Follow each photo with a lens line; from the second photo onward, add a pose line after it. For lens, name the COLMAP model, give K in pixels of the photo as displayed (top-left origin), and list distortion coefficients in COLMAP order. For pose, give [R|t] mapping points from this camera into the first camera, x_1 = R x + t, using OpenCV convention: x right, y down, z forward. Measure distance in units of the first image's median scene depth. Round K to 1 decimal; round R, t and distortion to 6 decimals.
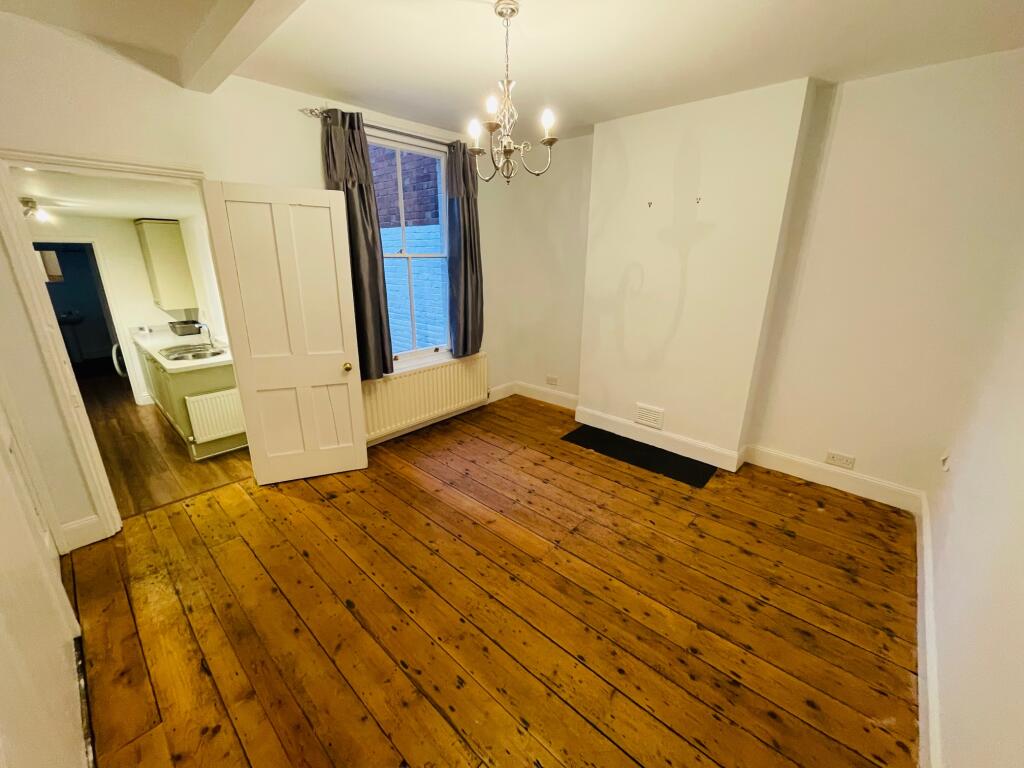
lens RADIAL K [[414.5, 0, 507.7], [0, 414.5, 386.4], [0, 0, 1]] dist [-0.000842, -0.000103]
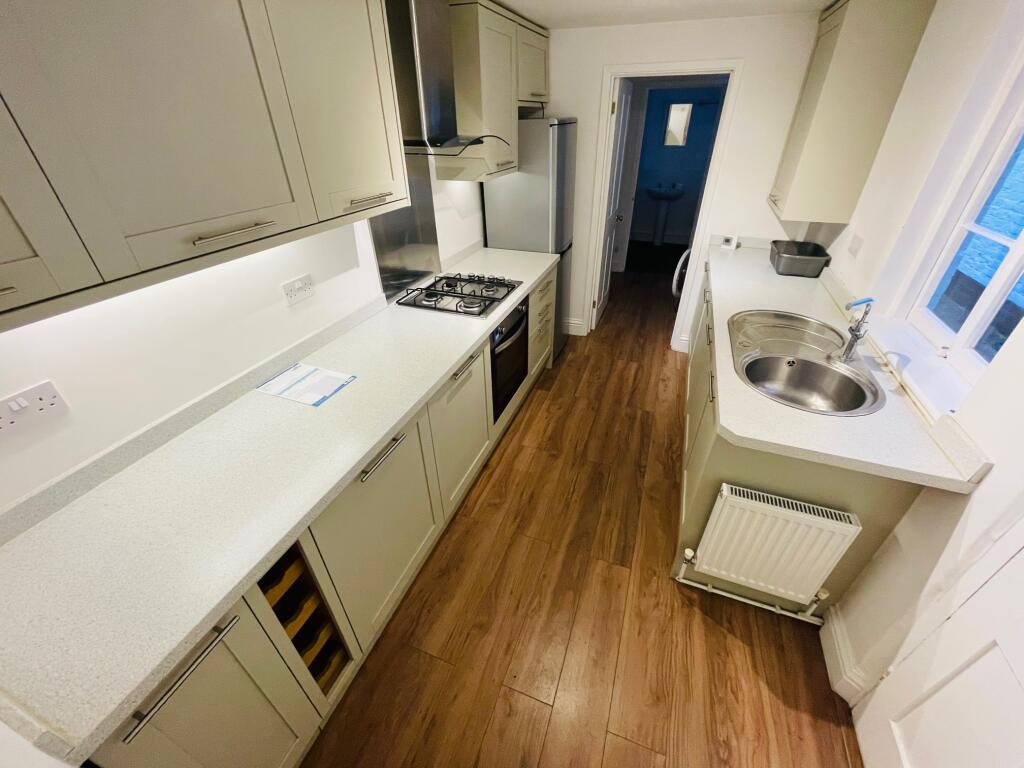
lens RADIAL K [[414.5, 0, 507.7], [0, 414.5, 386.4], [0, 0, 1]] dist [-0.000842, -0.000103]
pose [[0.371961, 0.496576, -0.784256, -0.430633], [-0.262284, 0.866673, 0.424363, -0.127844], [0.890422, 0.047851, 0.452613, 0.459040]]
